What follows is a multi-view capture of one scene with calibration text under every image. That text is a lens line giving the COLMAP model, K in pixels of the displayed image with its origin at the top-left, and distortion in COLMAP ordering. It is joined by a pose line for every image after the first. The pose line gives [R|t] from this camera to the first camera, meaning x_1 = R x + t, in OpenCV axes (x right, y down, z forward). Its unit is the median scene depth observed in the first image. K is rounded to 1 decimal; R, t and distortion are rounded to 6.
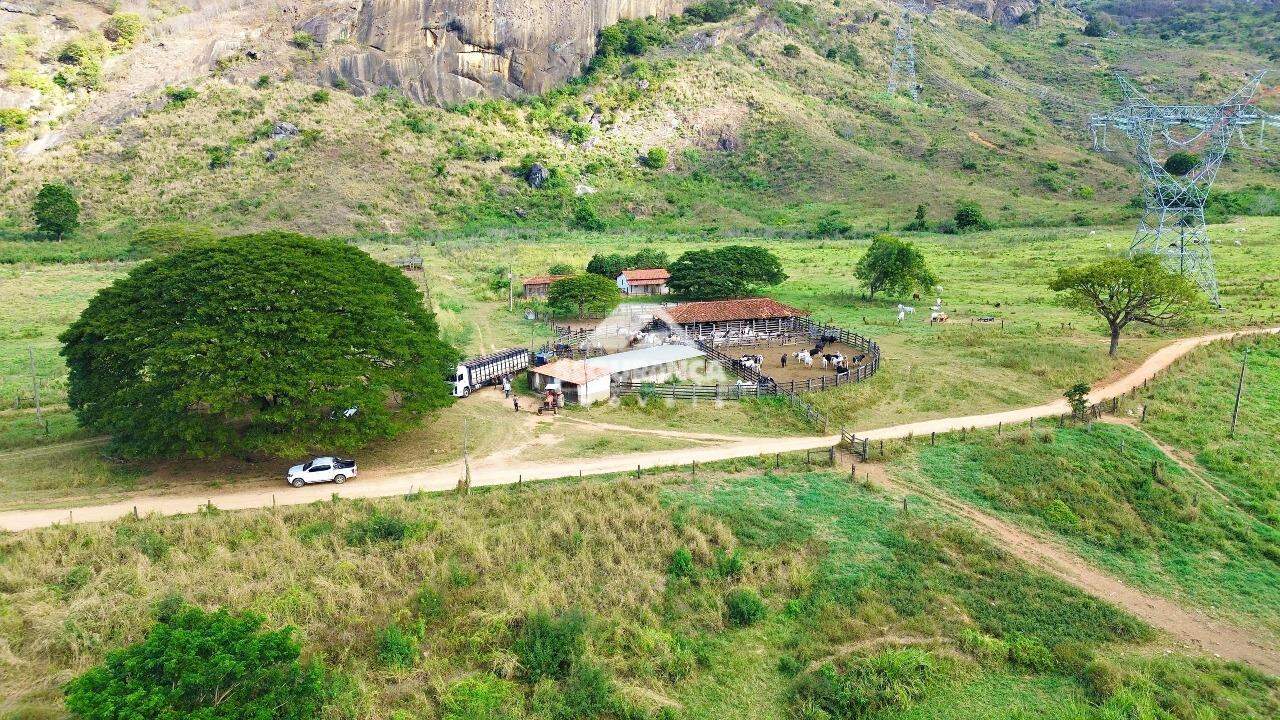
lens RADIAL K [[902.3, 0, 643.3], [0, 902.3, 355.6], [0, 0, 1]] dist [0.076305, -0.071485]
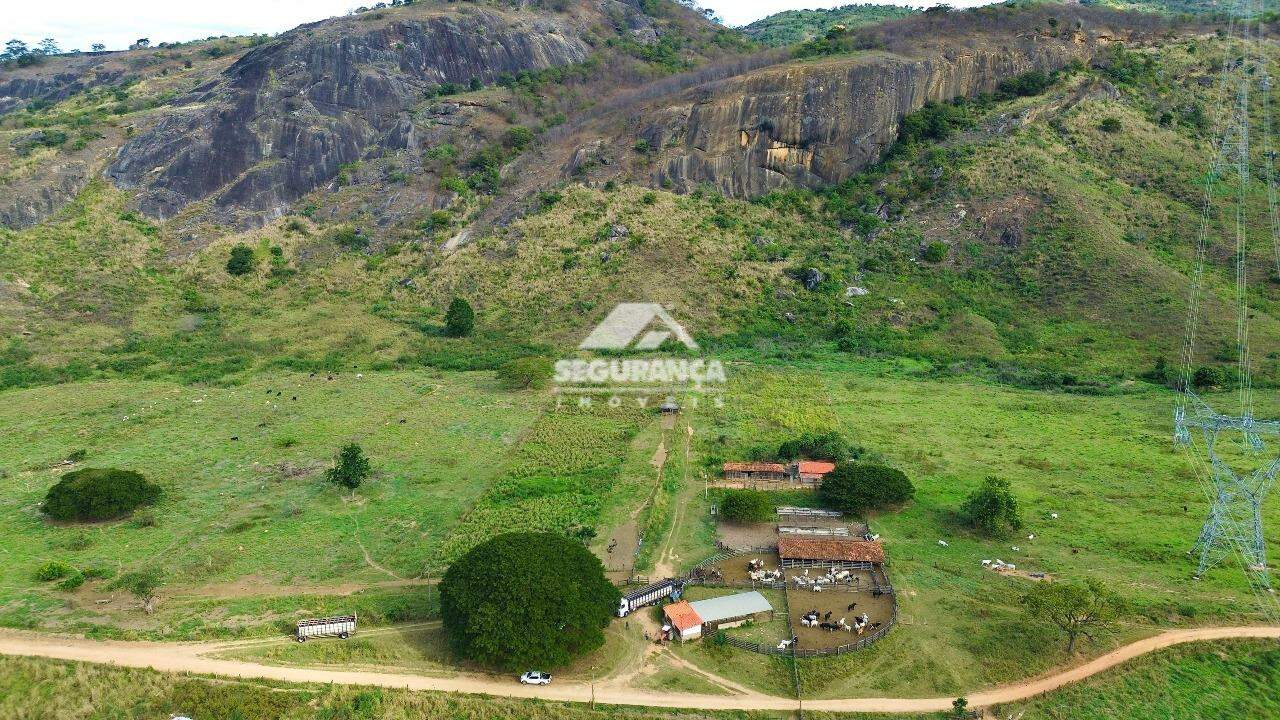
lens RADIAL K [[902.3, 0, 639.4], [0, 902.3, 353.7], [0, 0, 1]] dist [0.076305, -0.071485]
pose [[0.927721, 0.084048, -0.363690, 0.095184], [-0.074961, 0.996421, 0.039056, -0.118999], [0.365671, -0.008970, 0.930701, -0.144239]]
